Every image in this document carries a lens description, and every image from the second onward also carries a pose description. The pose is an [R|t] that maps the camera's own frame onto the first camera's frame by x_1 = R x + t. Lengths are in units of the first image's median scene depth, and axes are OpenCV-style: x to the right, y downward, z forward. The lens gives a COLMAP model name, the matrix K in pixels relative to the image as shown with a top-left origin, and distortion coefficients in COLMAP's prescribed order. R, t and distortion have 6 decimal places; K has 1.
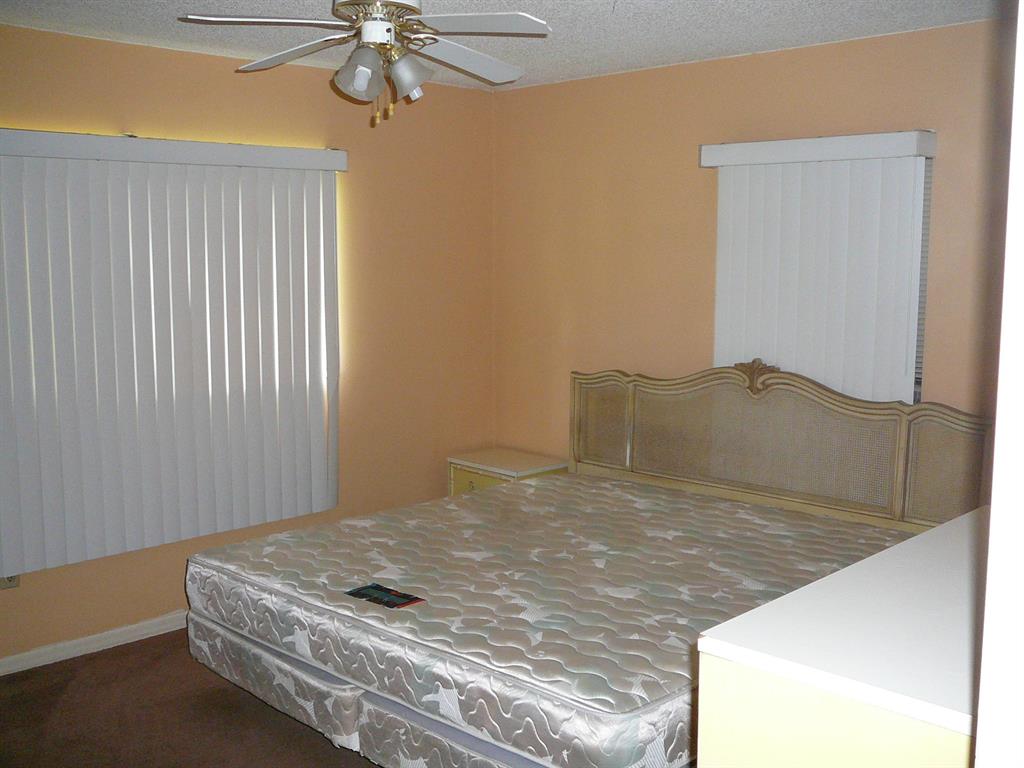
lens RADIAL K [[1052.3, 0, 520.6], [0, 1052.3, 387.3], [0, 0, 1]] dist [-0.052873, 0.000000]
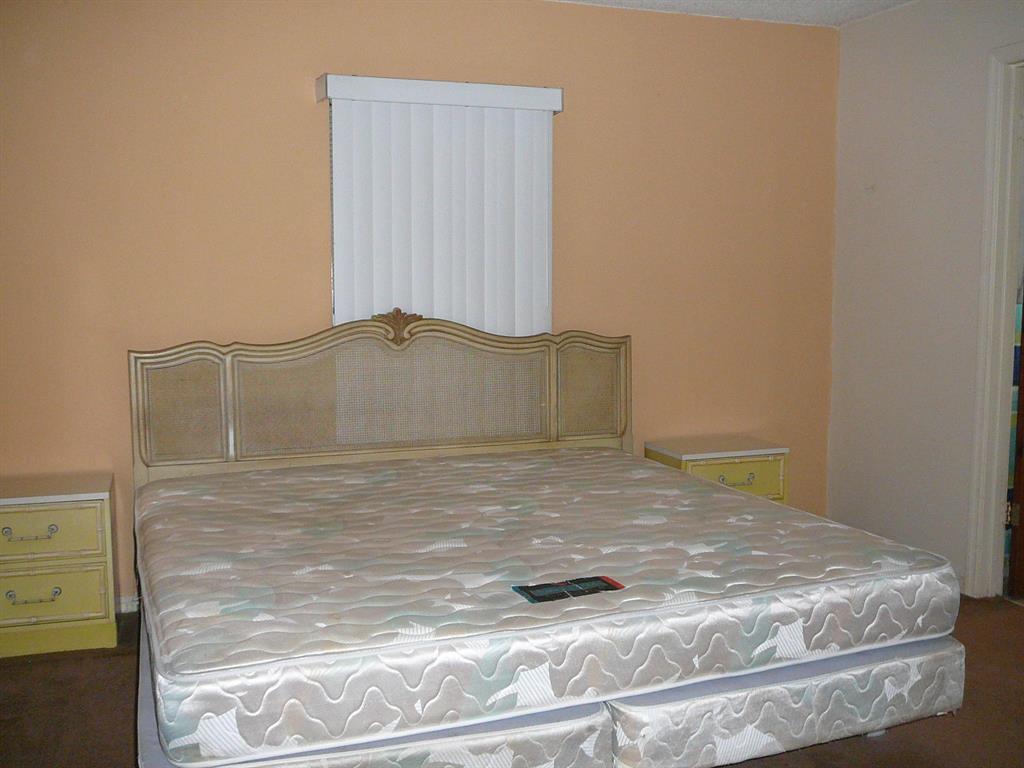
lens RADIAL K [[1052.3, 0, 518.5], [0, 1052.3, 381.5], [0, 0, 1]] dist [-0.052873, 0.000000]
pose [[0.427294, -0.098205, 0.898764, -0.720339], [0.121088, 0.991343, 0.050753, 0.004527], [-0.895968, 0.087143, 0.435486, 0.599171]]
